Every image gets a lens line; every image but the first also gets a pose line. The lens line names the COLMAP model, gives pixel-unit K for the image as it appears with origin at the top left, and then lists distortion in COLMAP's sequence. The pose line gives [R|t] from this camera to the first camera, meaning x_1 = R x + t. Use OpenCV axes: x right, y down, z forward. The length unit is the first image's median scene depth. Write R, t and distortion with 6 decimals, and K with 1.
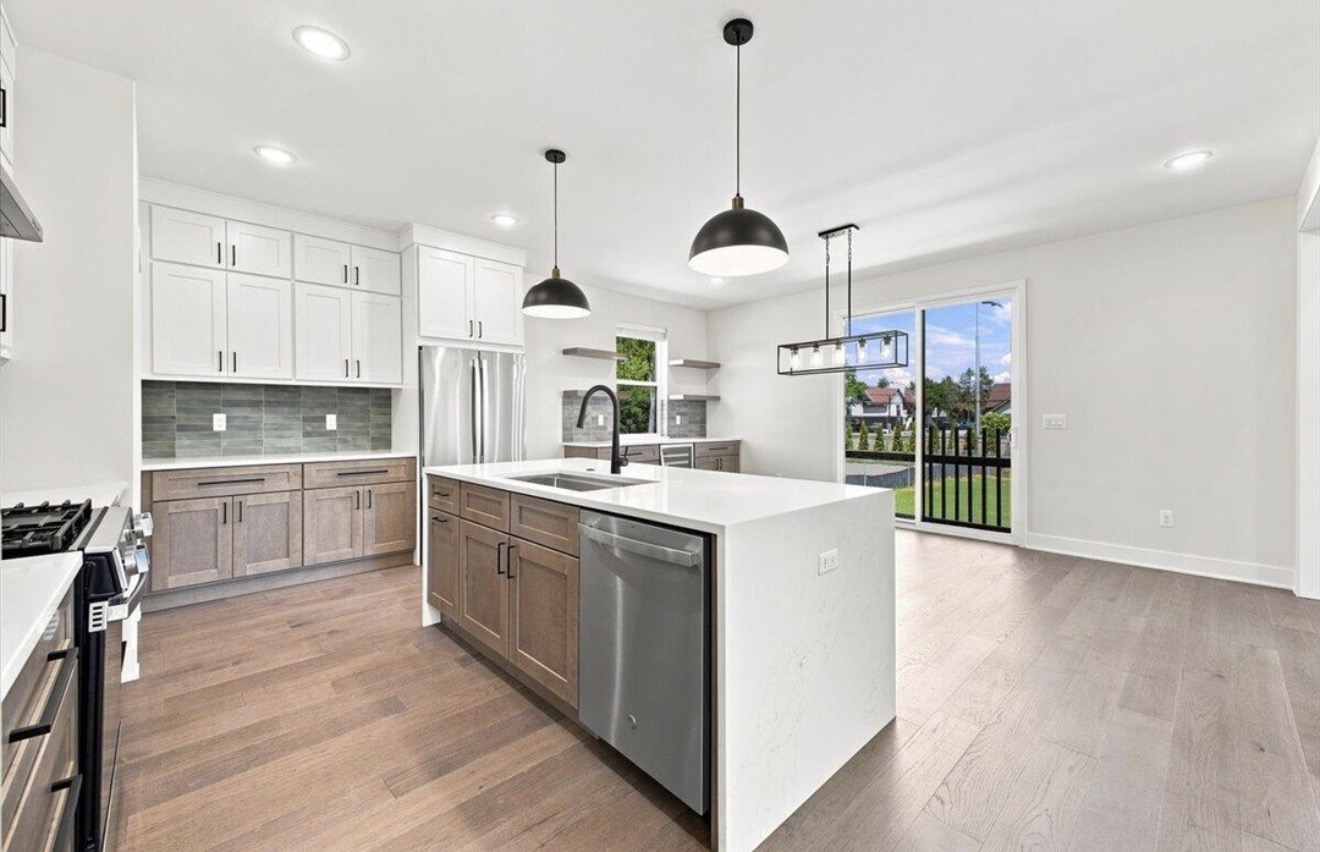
lens RADIAL K [[519.6, 0, 663.0], [0, 519.6, 418.4], [0, 0, 1]] dist [0.015364, -0.002612]
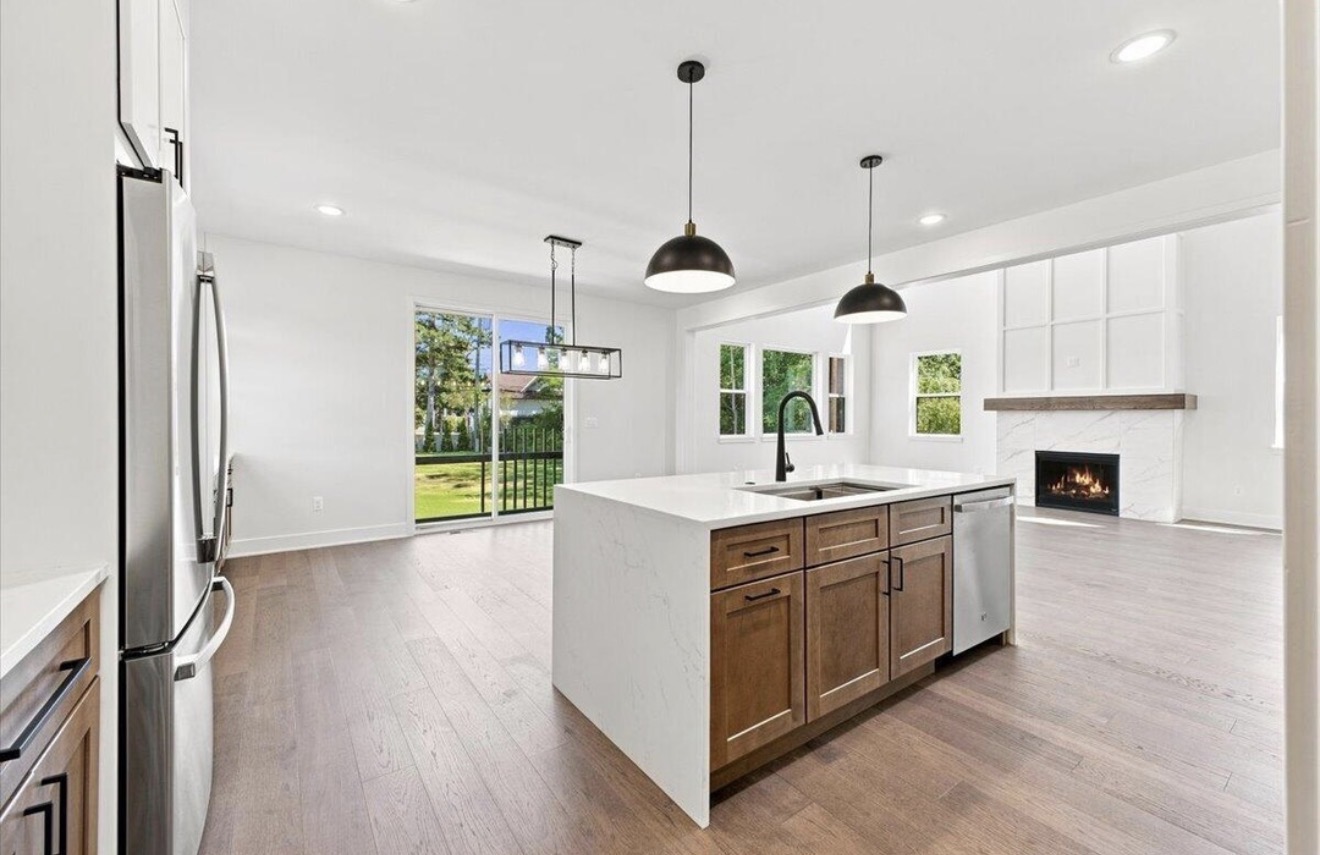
lens RADIAL K [[519.6, 0, 663.6], [0, 519.6, 417.1], [0, 0, 1]] dist [0.015364, -0.002612]
pose [[0.136407, 0.002302, 0.990650, -0.754097], [-0.004053, 0.999990, -0.001766, -0.008514], [-0.990645, -0.003774, 0.136415, 0.744026]]
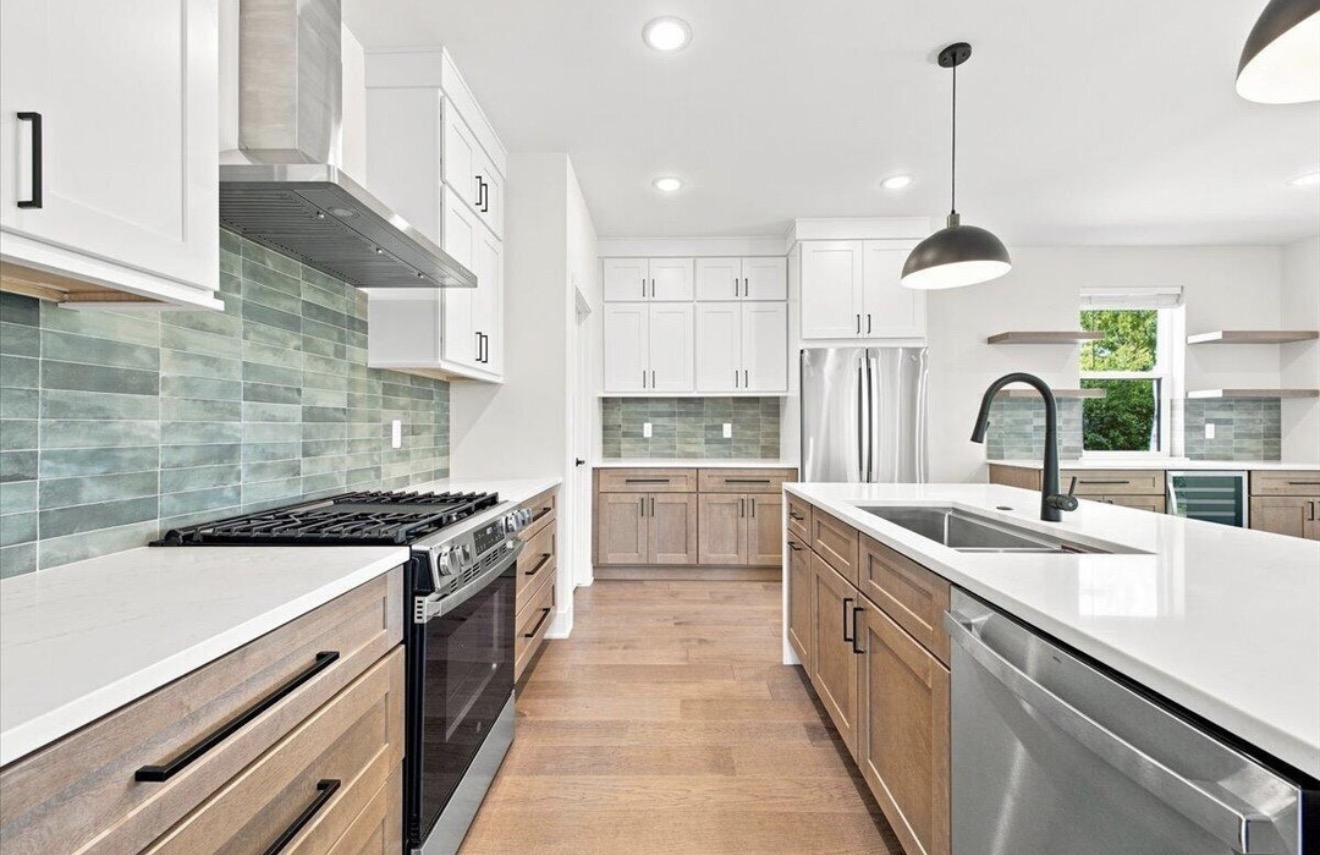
lens RADIAL K [[519.6, 0, 658.9], [0, 519.6, 427.1], [0, 0, 1]] dist [0.015364, -0.002612]
pose [[0.711341, 0.002456, -0.702843, 0.006317], [-0.003203, 0.999995, 0.000252, 0.000522], [0.702840, 0.002072, 0.711345, 0.174796]]
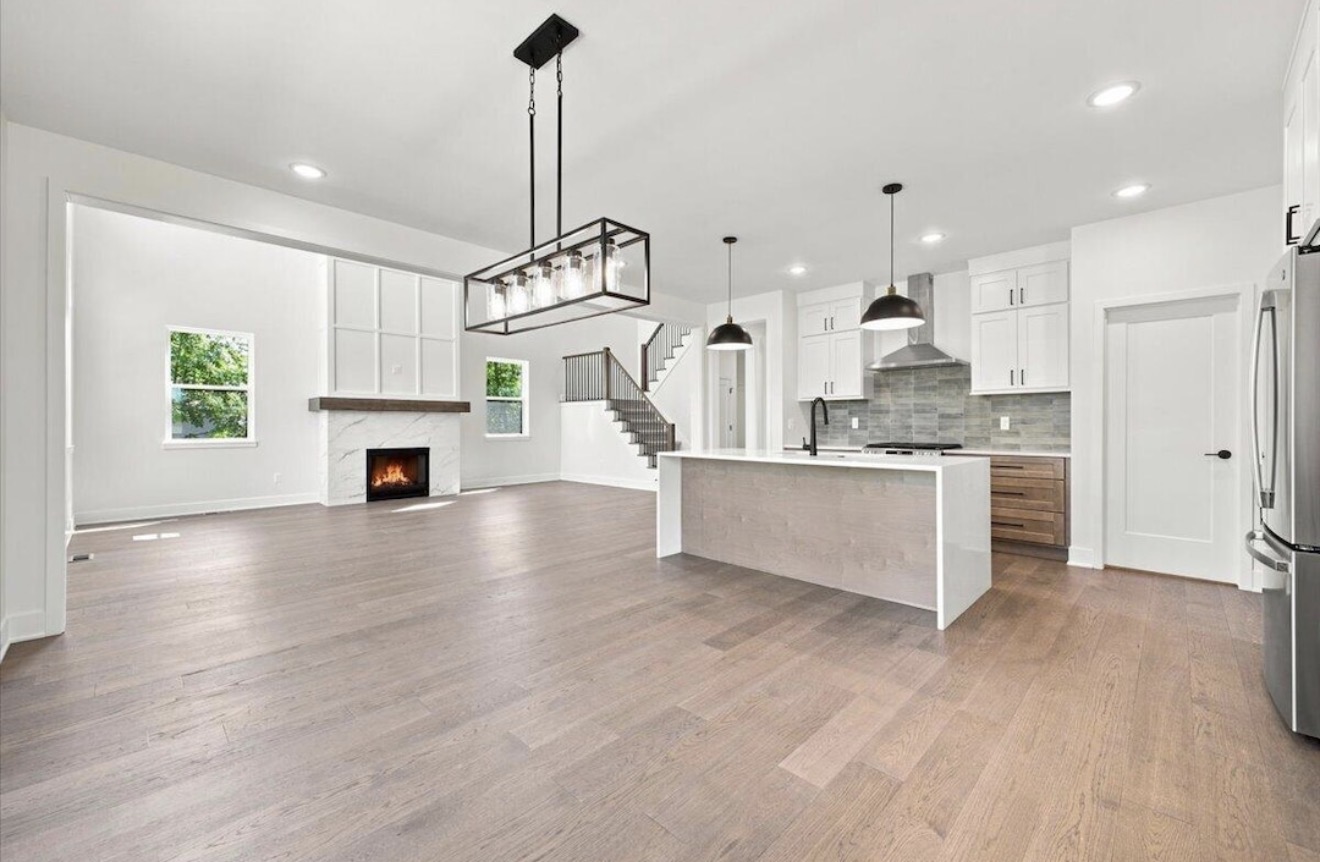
lens RADIAL K [[519.6, 0, 659.2], [0, 519.6, 422.5], [0, 0, 1]] dist [0.015364, -0.002612]
pose [[-0.999474, 0.001778, -0.032384, 0.276922], [0.001881, 0.999993, -0.003148, 0.010464], [0.032378, -0.003207, -0.999471, 1.703069]]
